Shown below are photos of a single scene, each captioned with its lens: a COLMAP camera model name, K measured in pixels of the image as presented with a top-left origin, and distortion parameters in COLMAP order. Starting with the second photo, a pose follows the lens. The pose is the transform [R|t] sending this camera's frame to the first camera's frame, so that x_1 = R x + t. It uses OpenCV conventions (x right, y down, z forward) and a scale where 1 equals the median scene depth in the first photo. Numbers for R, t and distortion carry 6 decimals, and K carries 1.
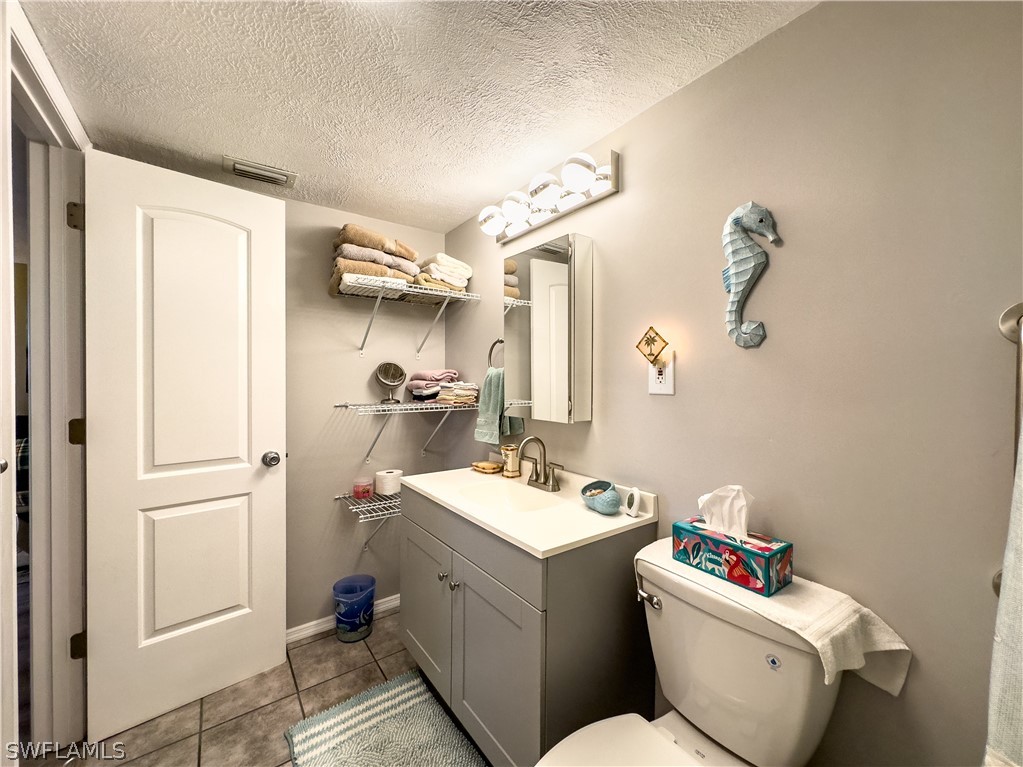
lens RADIAL K [[411.0, 0, 509.8], [0, 411.0, 384.4], [0, 0, 1]] dist [-0.004410, 0.001343]
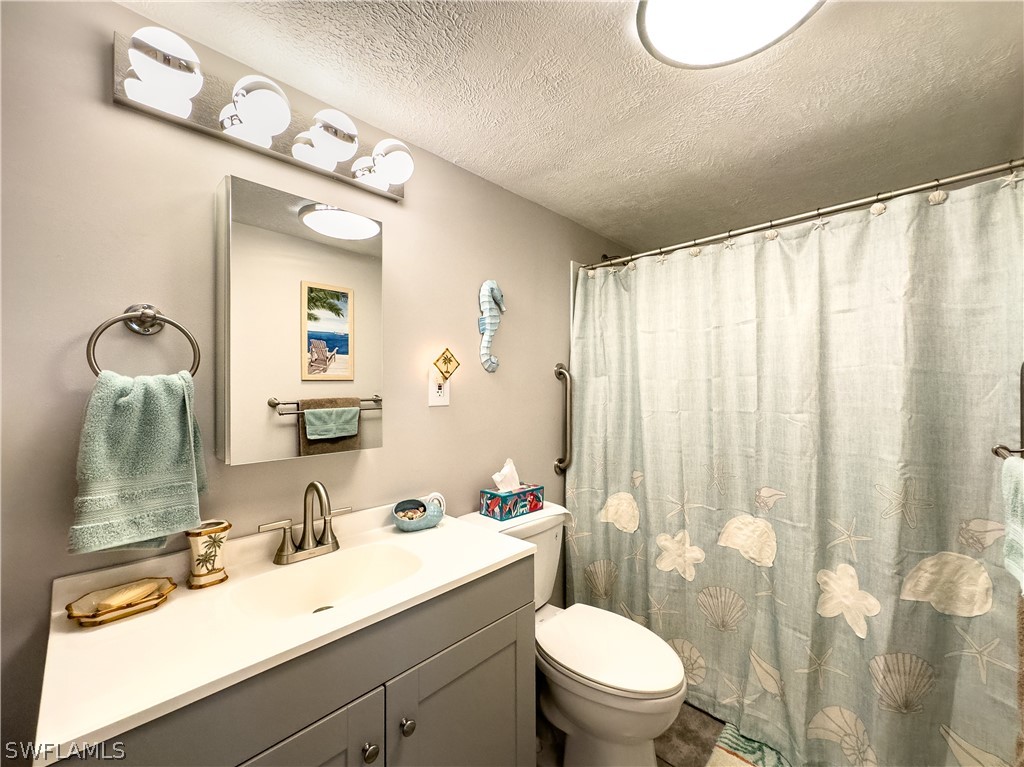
lens RADIAL K [[411.4, 0, 509.6], [0, 411.4, 383.6], [0, 0, 1]] dist [-0.004410, 0.001343]
pose [[-0.164356, 0.004240, 0.986392, -0.848362], [0.011891, 0.999927, -0.002317, -0.035325], [-0.986329, 0.011349, -0.164395, 1.028473]]
